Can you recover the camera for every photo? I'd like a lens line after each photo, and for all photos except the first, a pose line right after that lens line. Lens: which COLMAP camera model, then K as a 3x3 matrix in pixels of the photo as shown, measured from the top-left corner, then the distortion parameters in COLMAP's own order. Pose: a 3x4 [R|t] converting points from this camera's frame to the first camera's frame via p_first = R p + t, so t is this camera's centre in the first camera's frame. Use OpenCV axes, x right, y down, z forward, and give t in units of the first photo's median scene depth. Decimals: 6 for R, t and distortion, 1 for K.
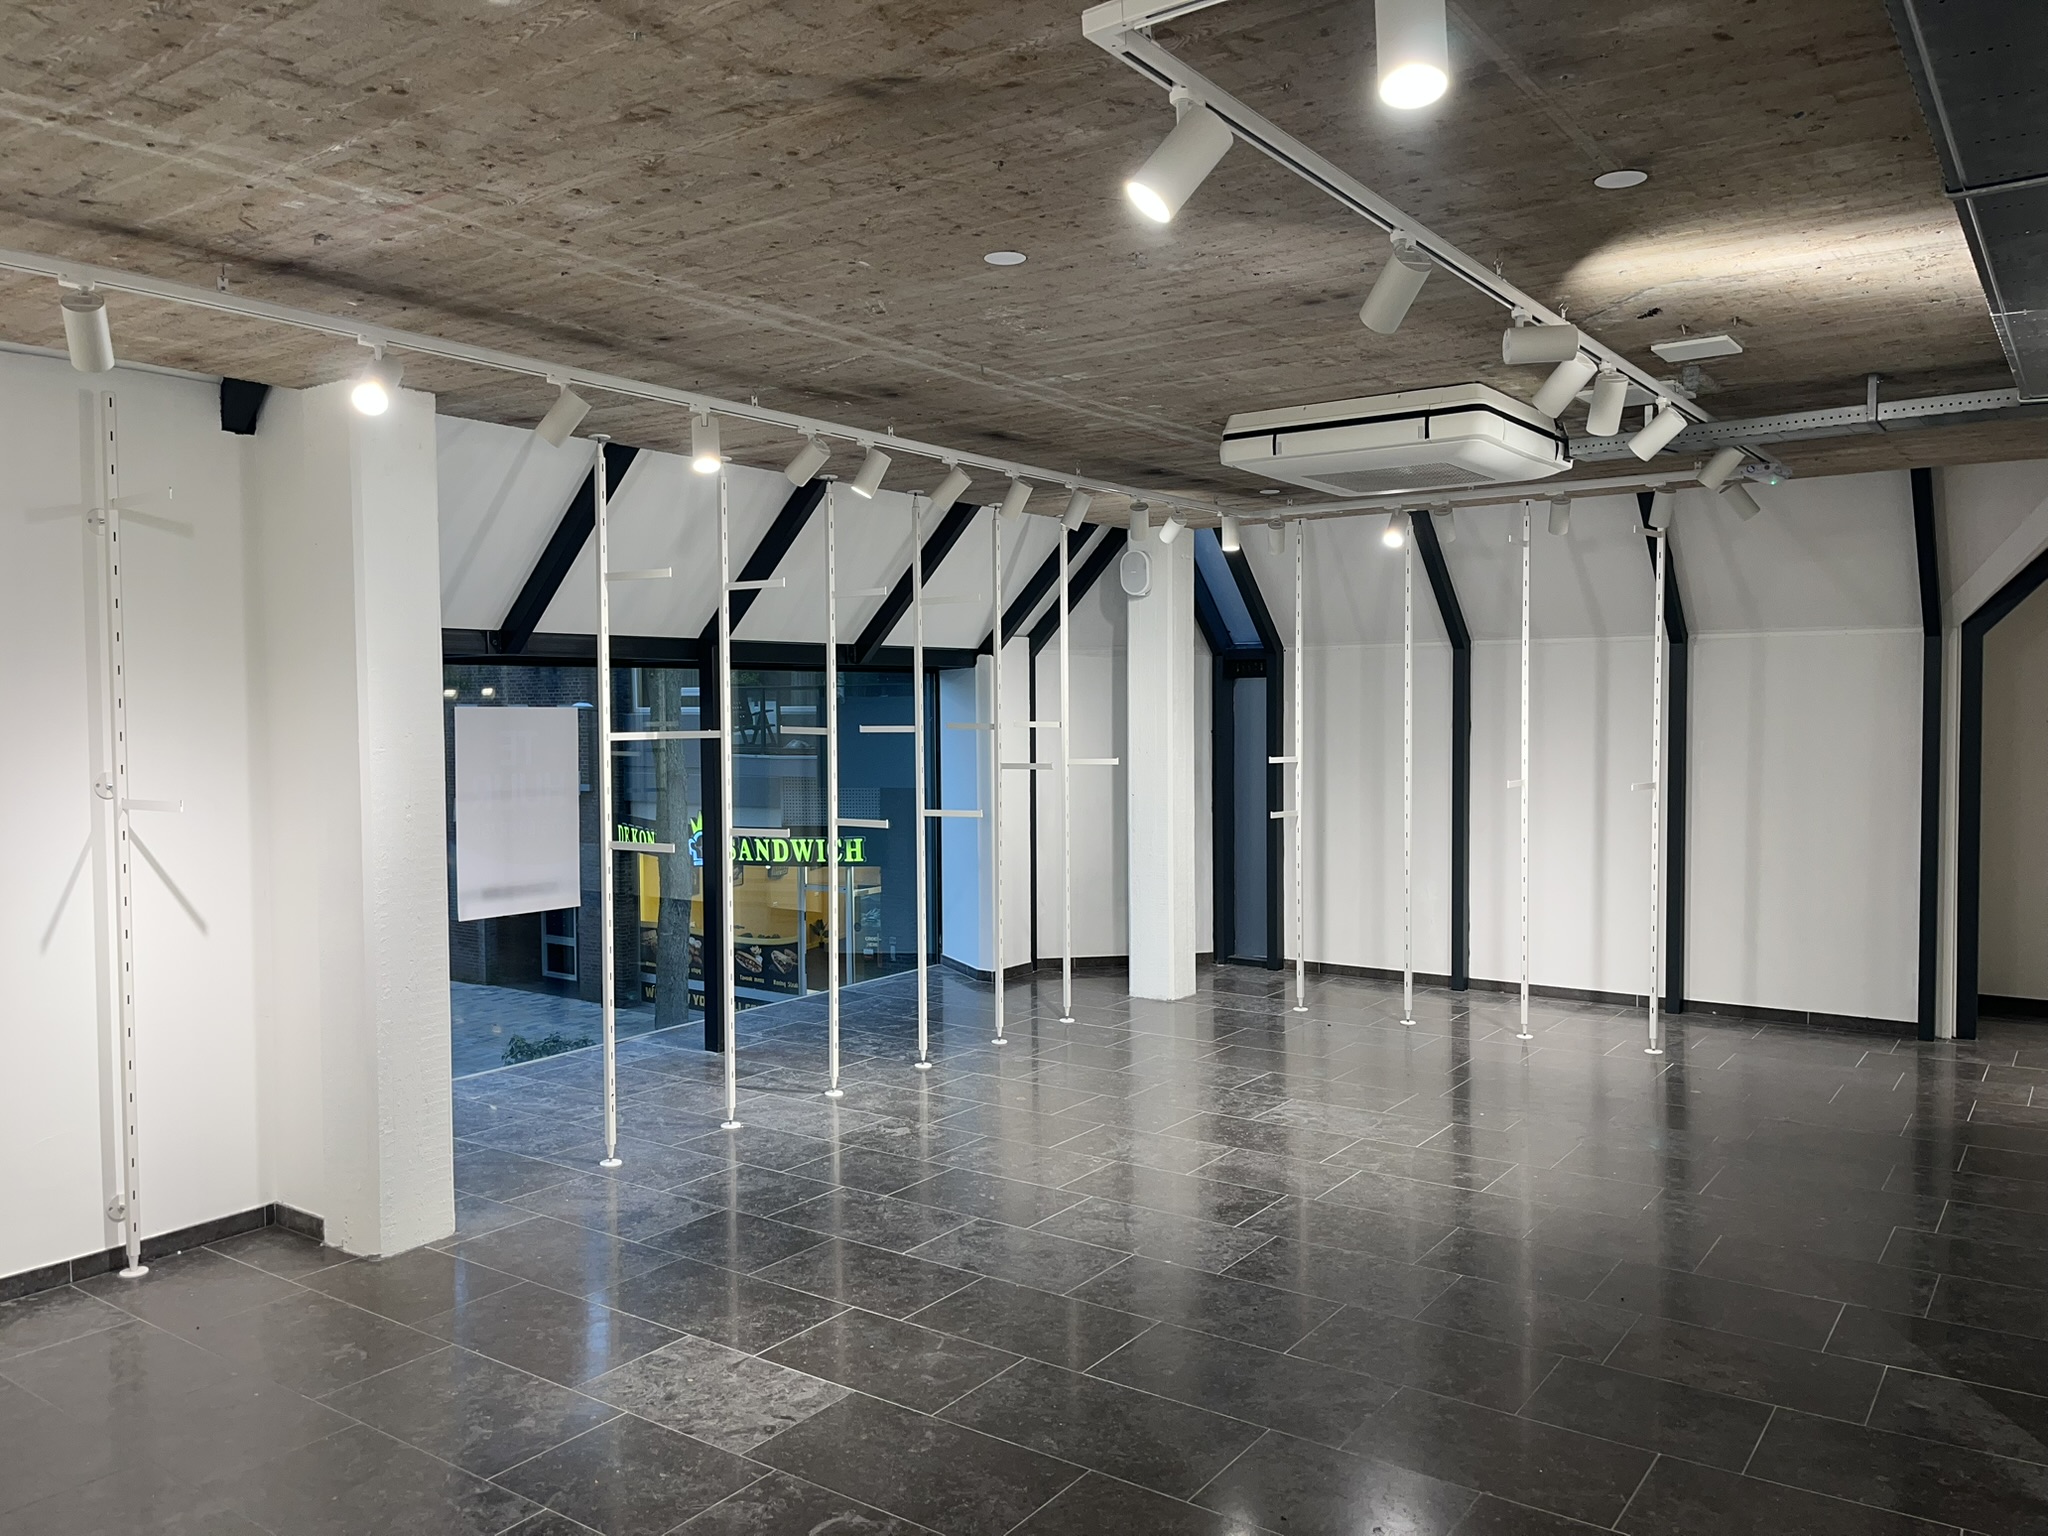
lens RADIAL K [[1558.0, 0, 1018.2], [0, 1558.0, 769.6], [0, 0, 1]] dist [0.051762, -0.066807]
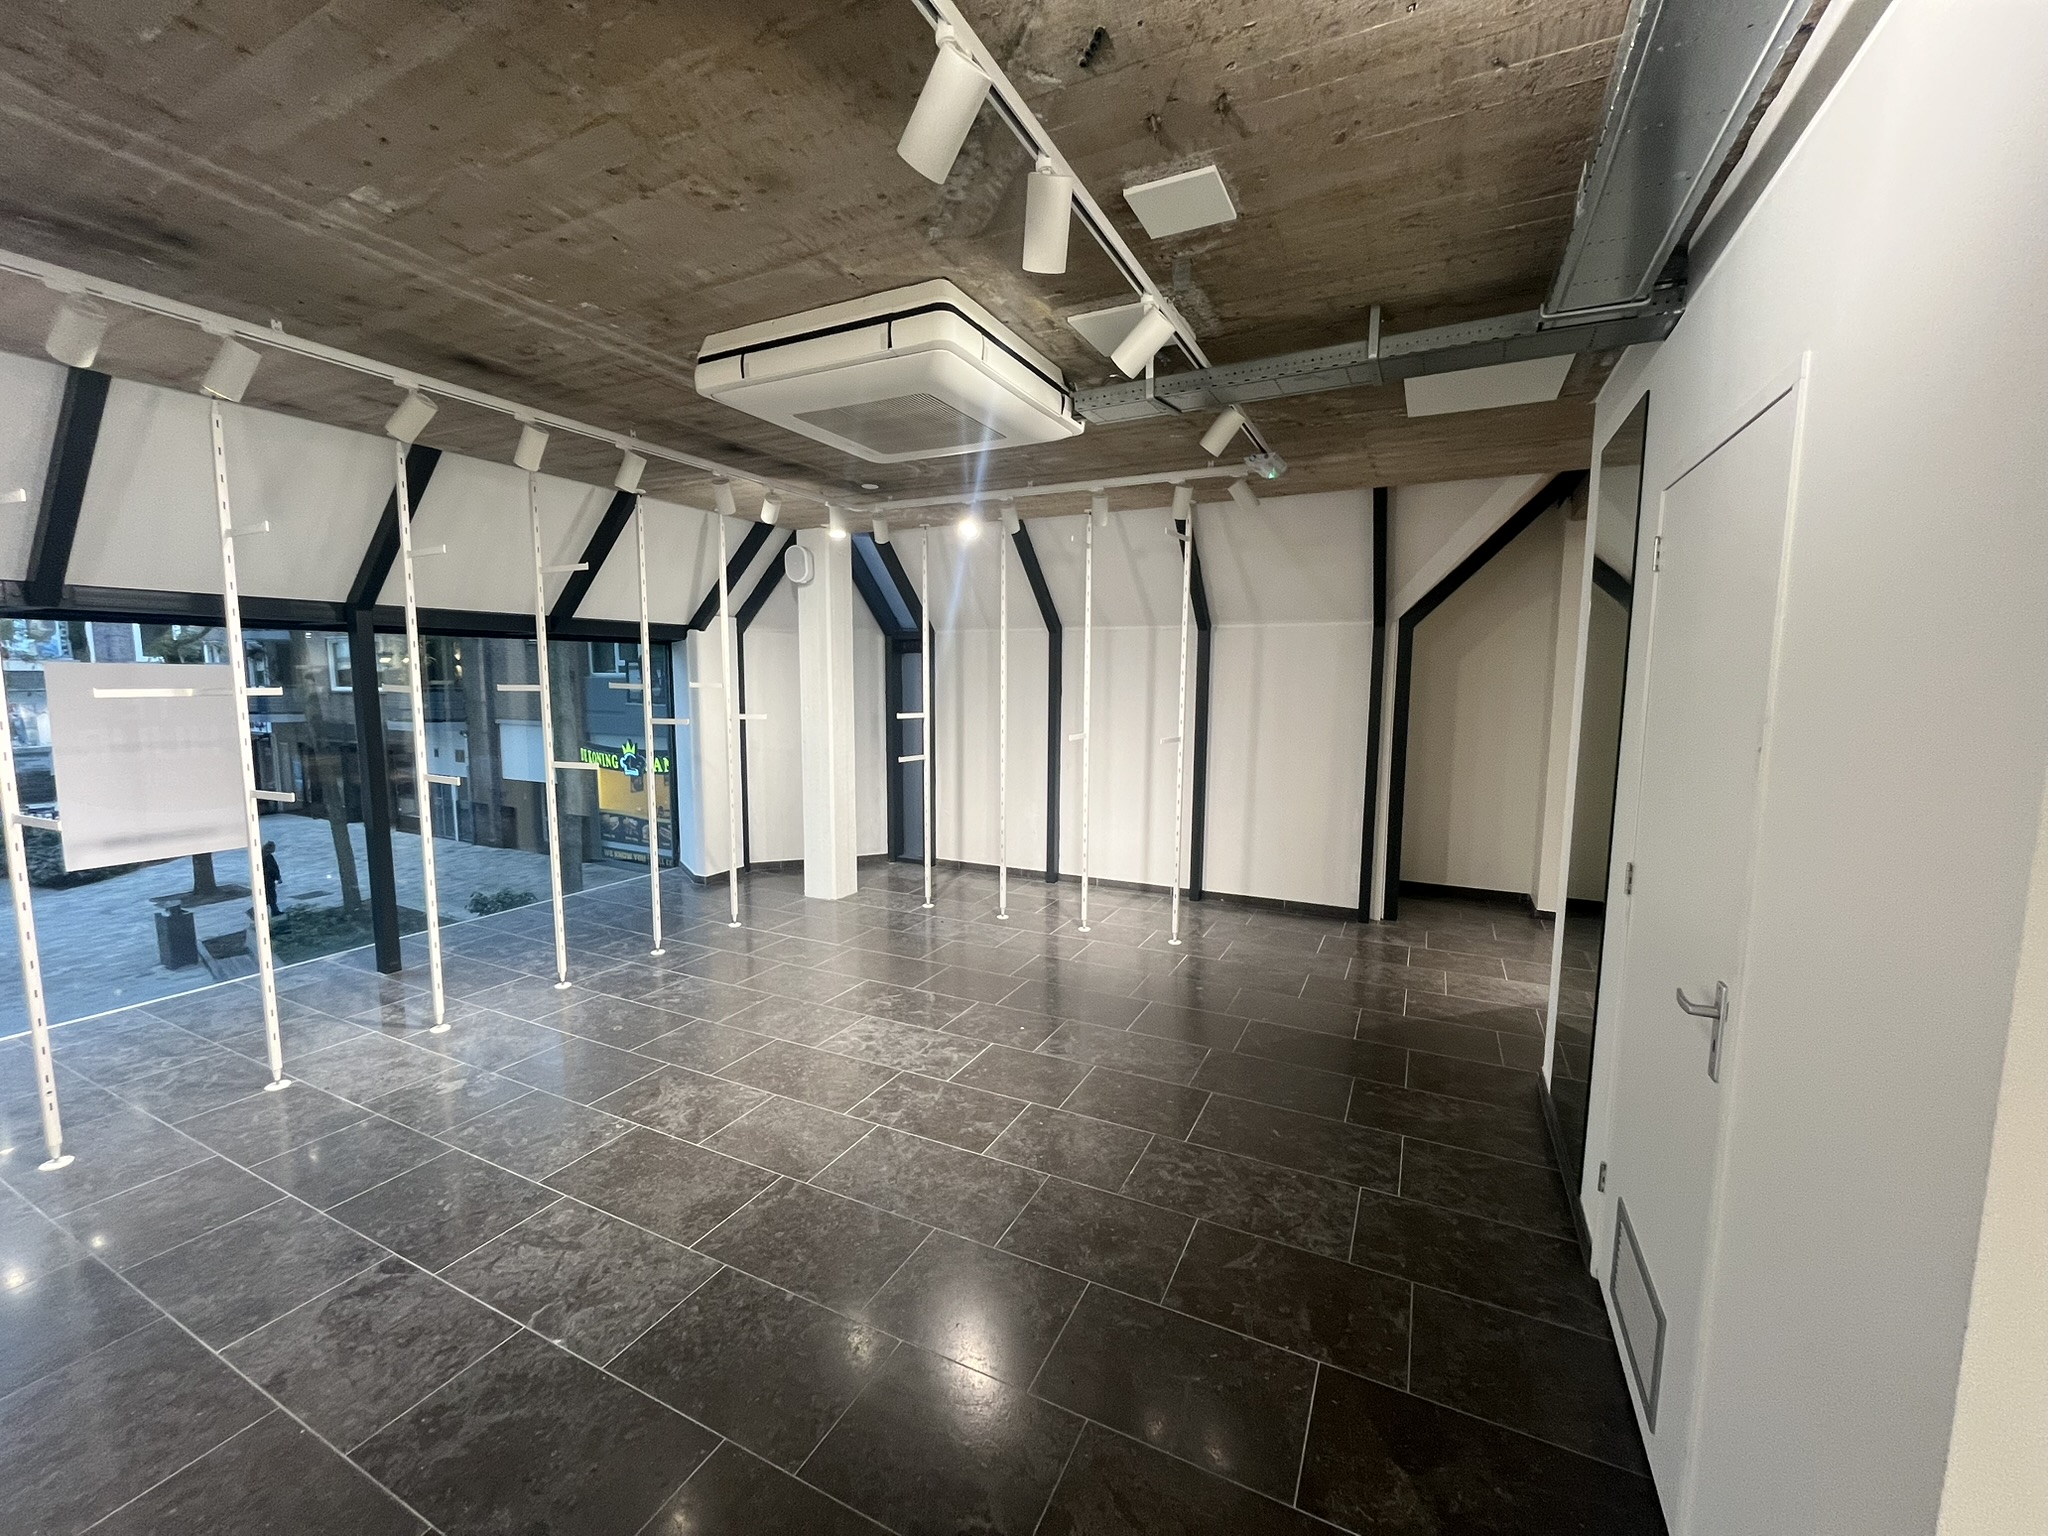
lens RADIAL K [[827.7, 0, 1032.2], [0, 827.7, 768.4], [0, 0, 1]] dist [-0.004352, -0.000513]
pose [[0.985558, -0.005046, 0.169262, 0.163404], [-0.006834, 0.997556, 0.069533, -0.010893], [-0.169199, -0.069685, 0.983115, 0.335588]]
